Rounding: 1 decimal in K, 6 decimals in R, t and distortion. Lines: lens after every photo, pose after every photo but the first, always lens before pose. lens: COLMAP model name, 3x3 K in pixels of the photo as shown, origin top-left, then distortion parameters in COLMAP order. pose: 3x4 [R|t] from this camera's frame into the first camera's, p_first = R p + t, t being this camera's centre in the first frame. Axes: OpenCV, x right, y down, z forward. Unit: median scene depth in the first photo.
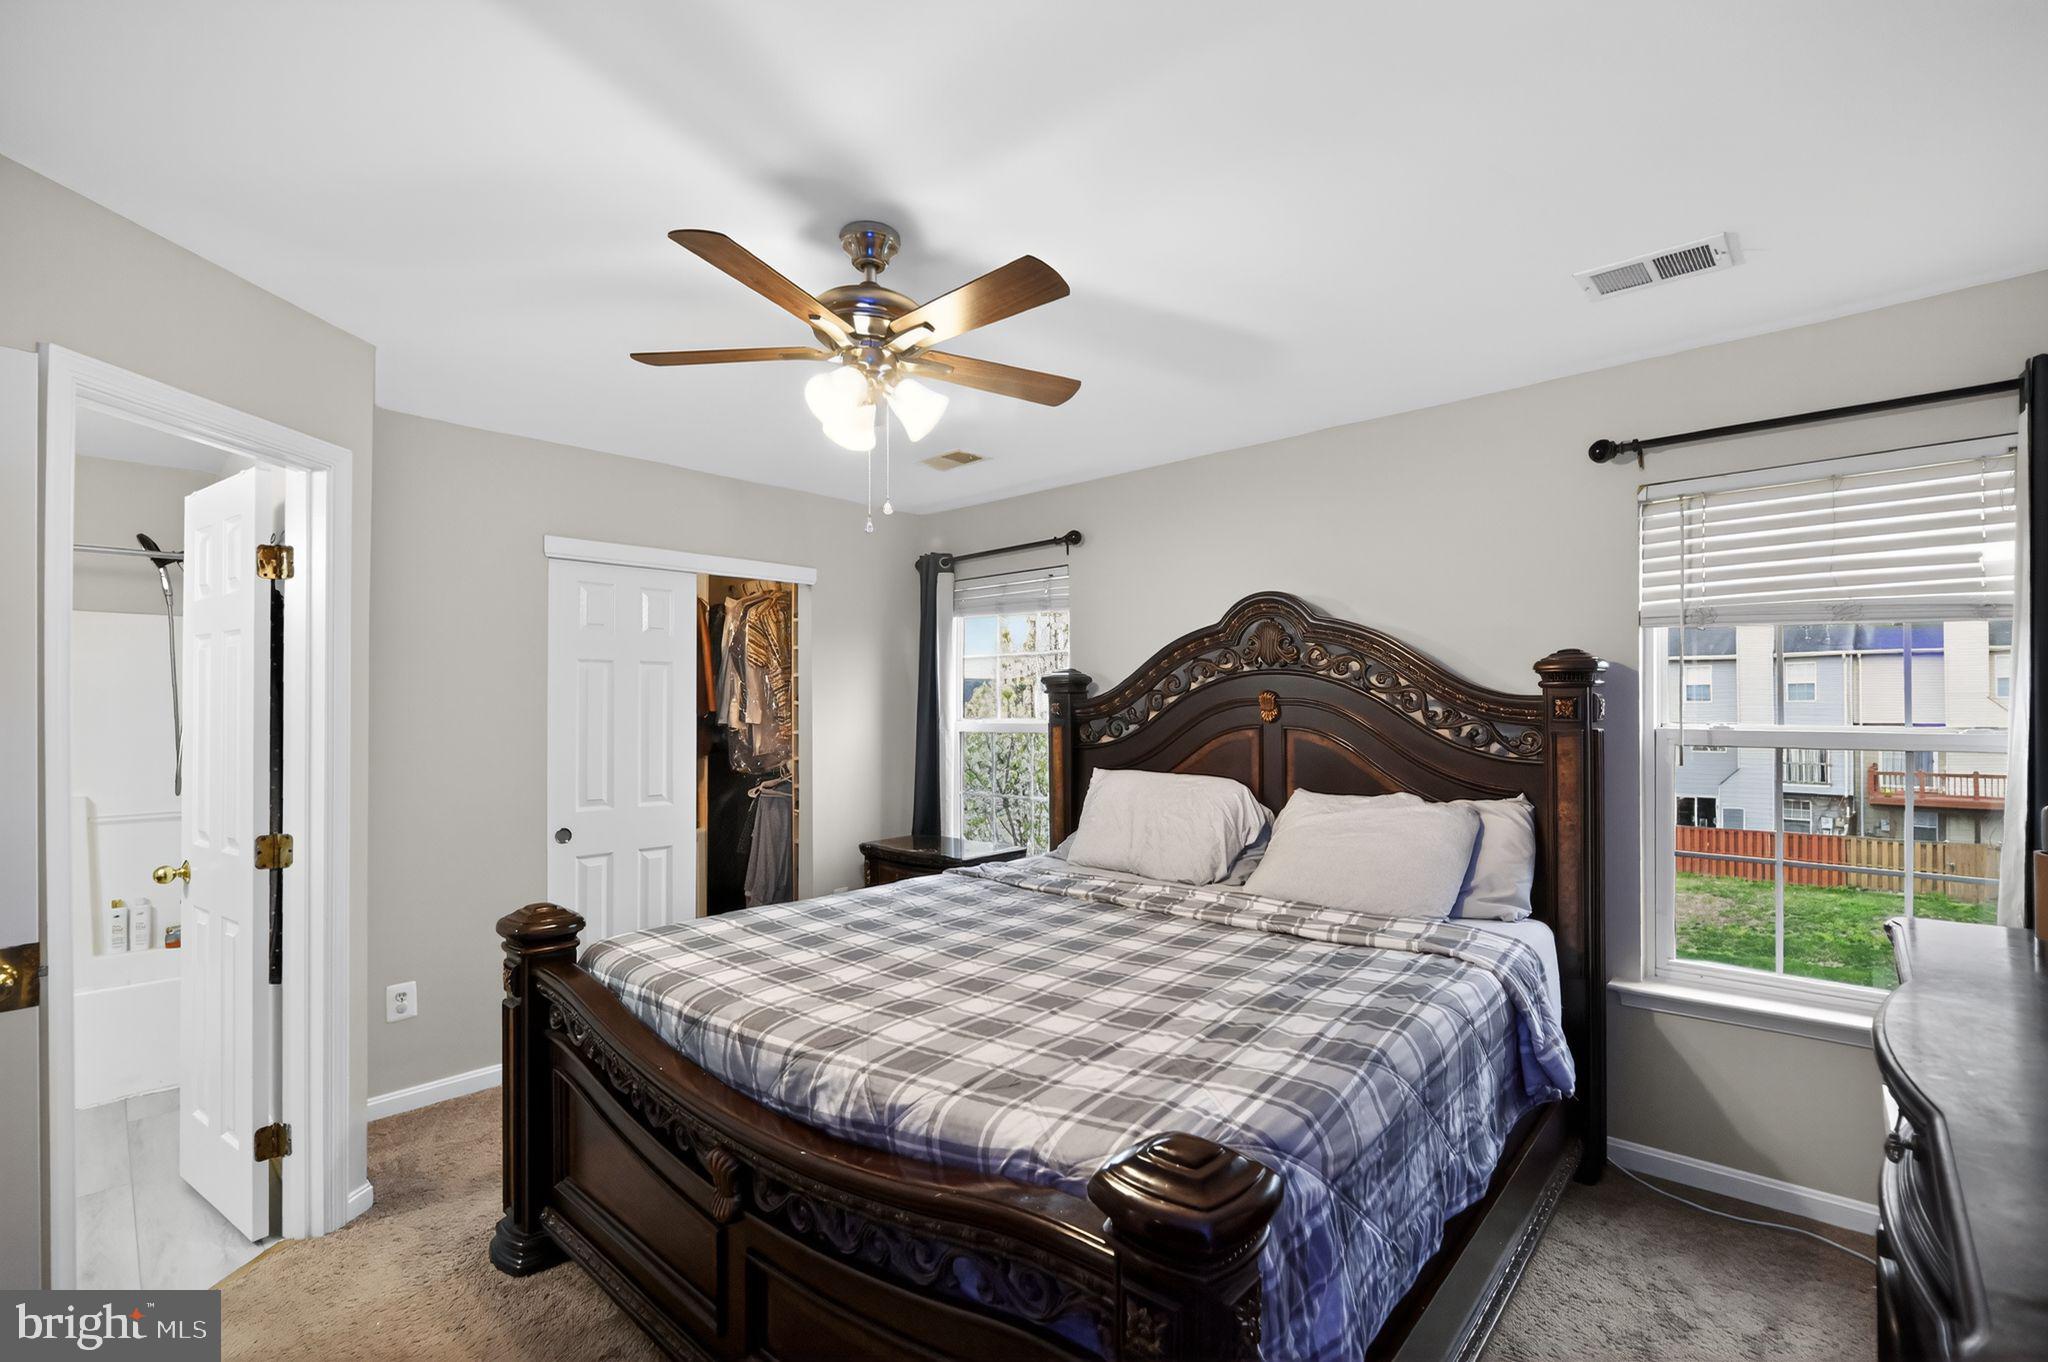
lens RADIAL K [[897.5, 0, 1027.4], [0, 897.5, 681.9], [0, 0, 1]] dist [-0.008042, -0.002779]
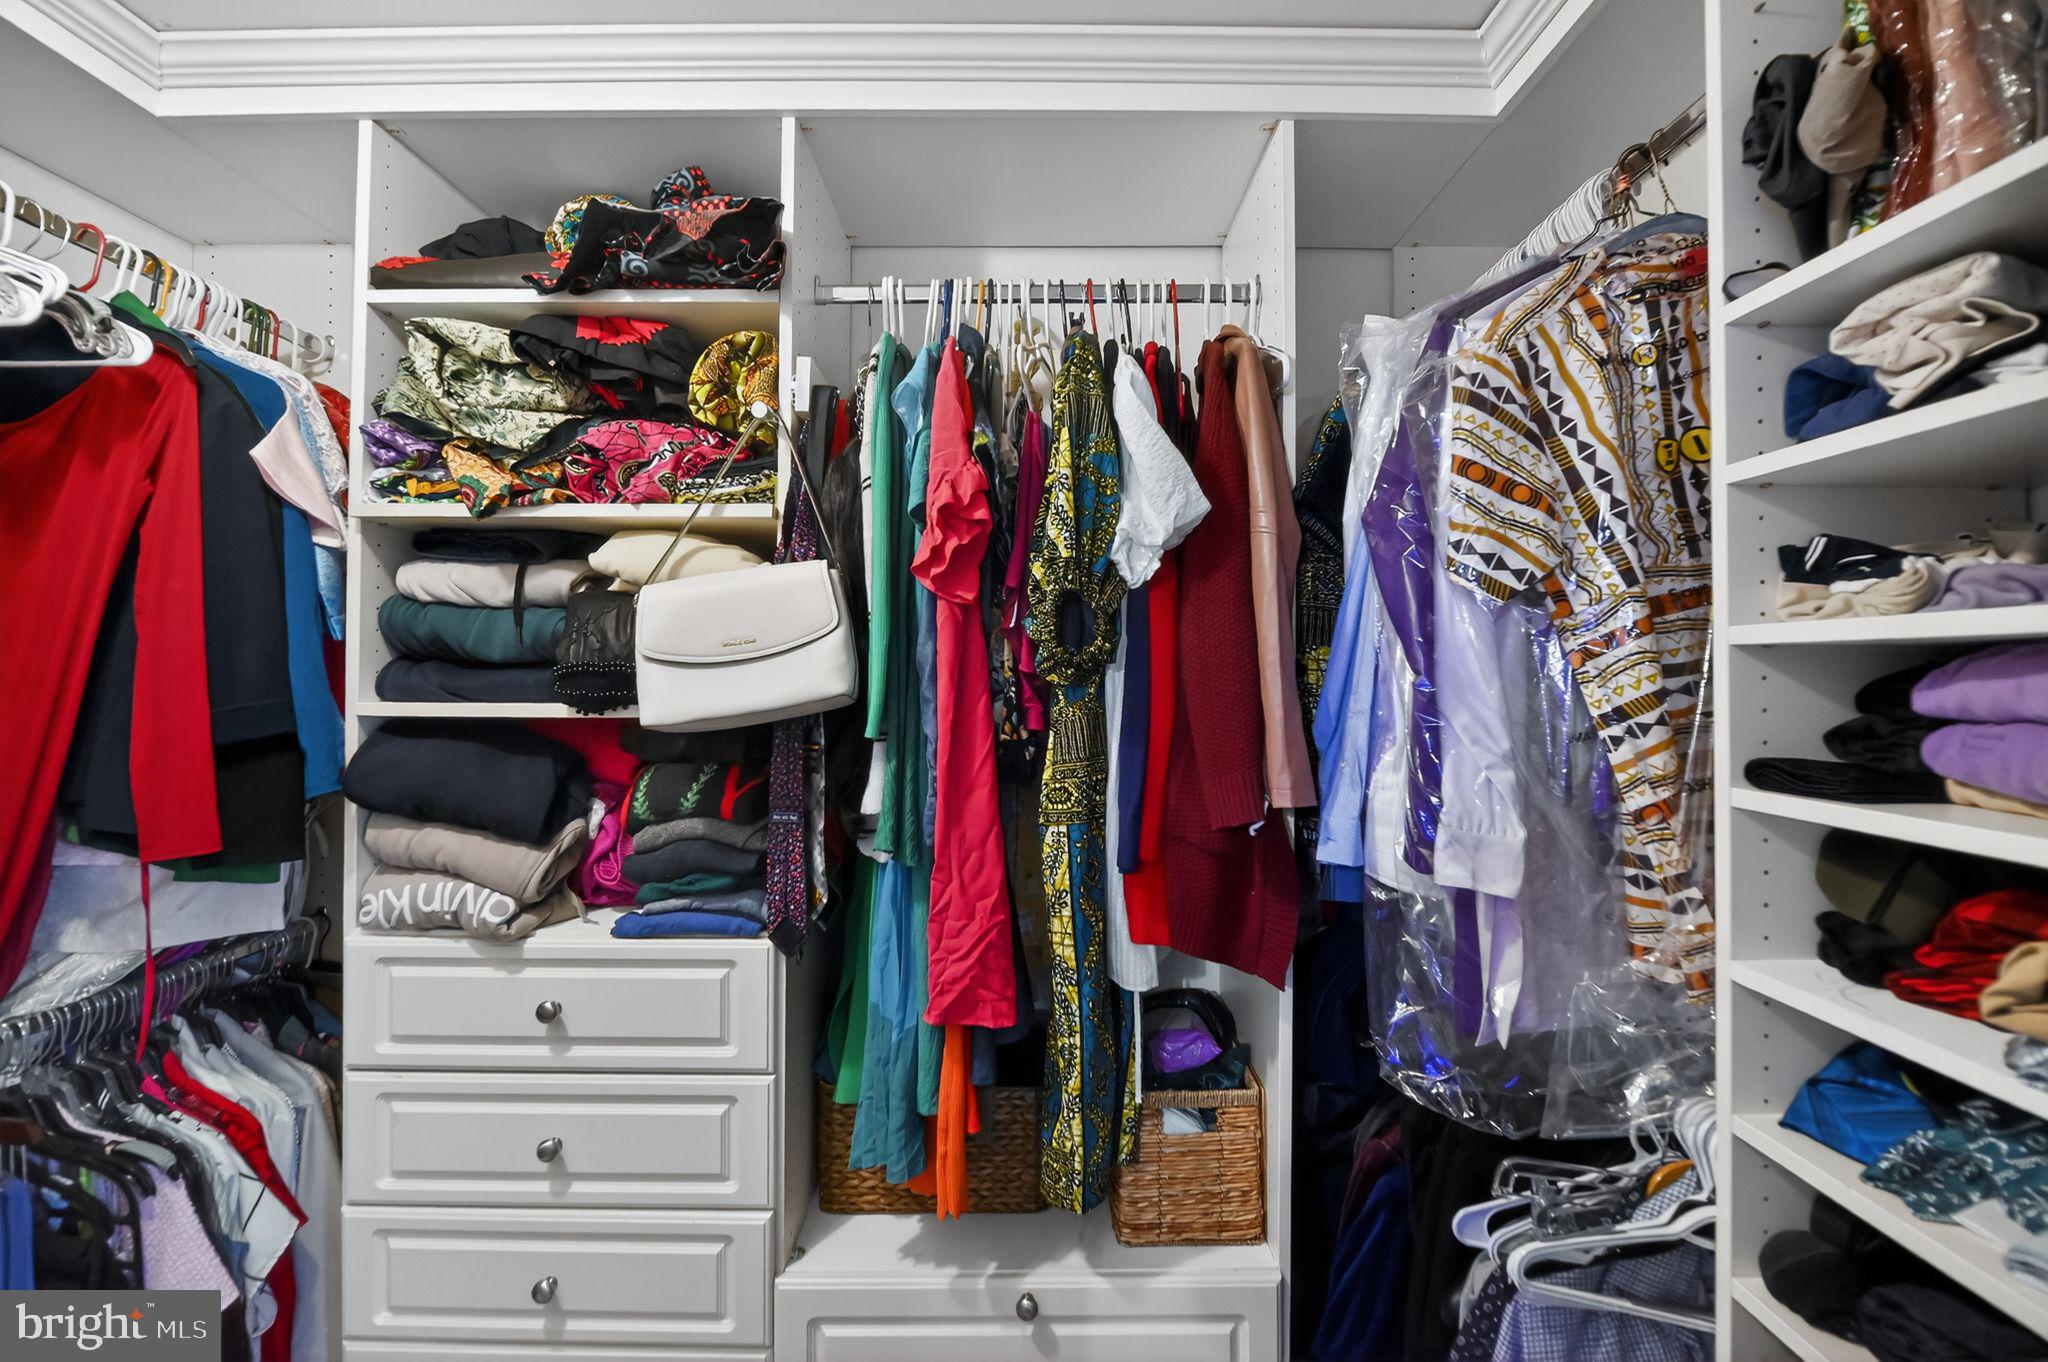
lens RADIAL K [[897.5, 0, 1033.7], [0, 897.5, 670.5], [0, 0, 1]] dist [-0.008042, -0.002779]
pose [[0.684803, 0.001848, -0.728726, -0.323779], [0.007633, 0.999924, 0.009709, -0.005572], [0.728688, -0.012211, 0.684737, 1.120480]]
